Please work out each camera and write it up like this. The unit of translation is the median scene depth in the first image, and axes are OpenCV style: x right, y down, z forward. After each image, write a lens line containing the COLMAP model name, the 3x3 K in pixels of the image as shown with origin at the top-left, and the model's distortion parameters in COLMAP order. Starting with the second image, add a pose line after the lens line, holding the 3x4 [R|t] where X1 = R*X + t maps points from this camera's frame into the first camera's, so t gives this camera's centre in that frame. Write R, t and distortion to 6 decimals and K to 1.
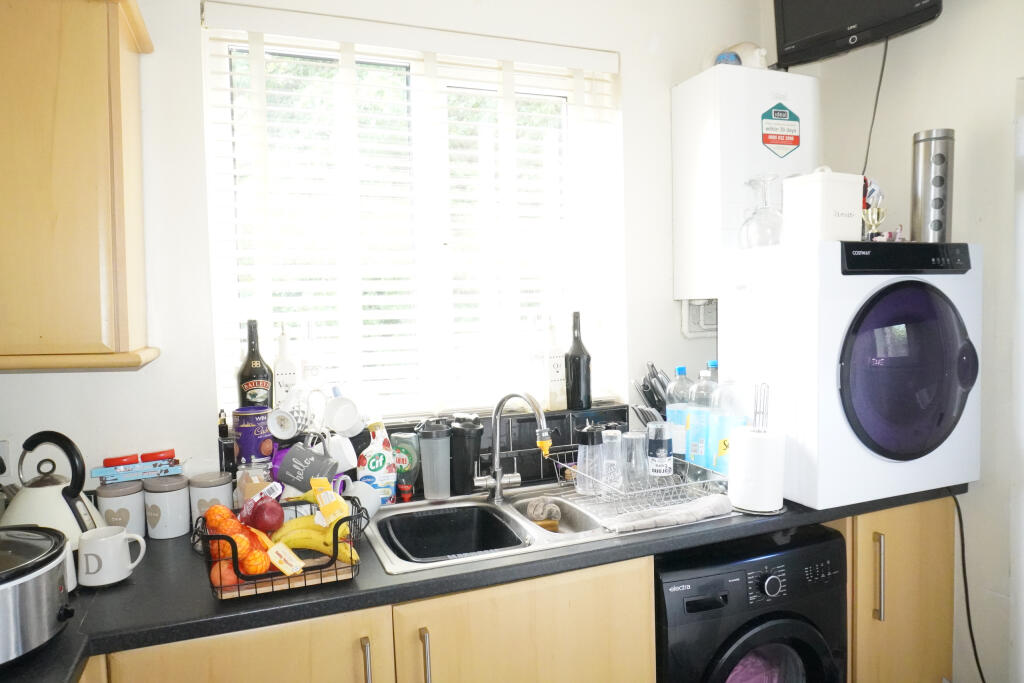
lens RADIAL K [[686.4, 0, 512.0], [0, 686.4, 341.5], [0, 0, 1]] dist [-0.048862, 0.003409]
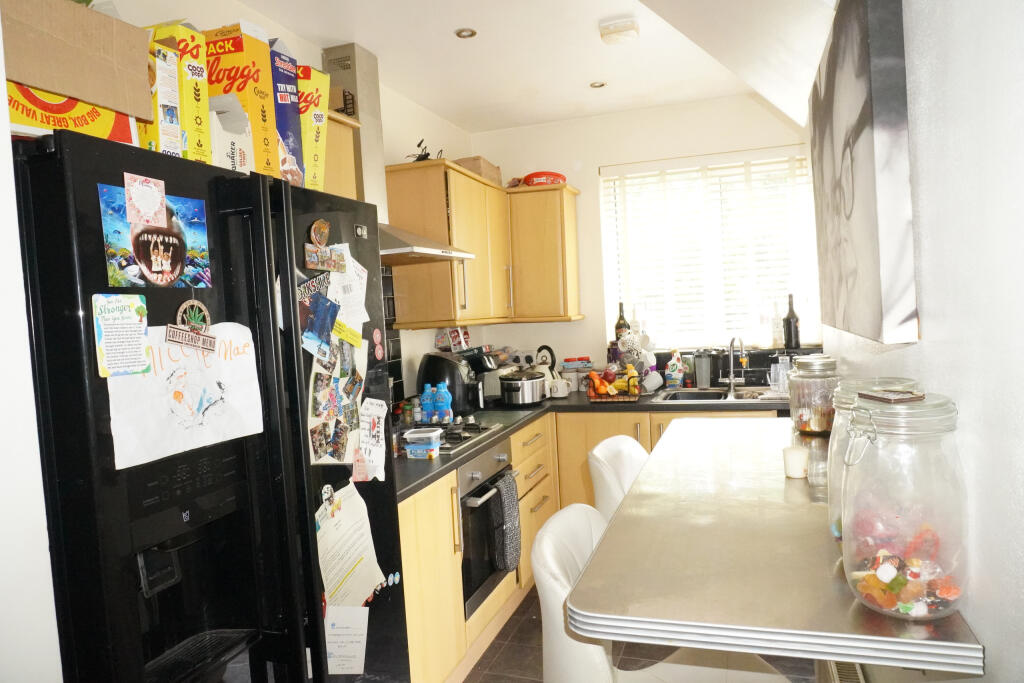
lens RADIAL K [[686.4, 0, 512.0], [0, 686.4, 341.5], [0, 0, 1]] dist [-0.048862, 0.003409]
pose [[0.757285, 0.020564, -0.652761, 0.820673], [0.006903, 0.999196, 0.039486, 0.005567], [0.653048, -0.034409, 0.756534, -0.956367]]
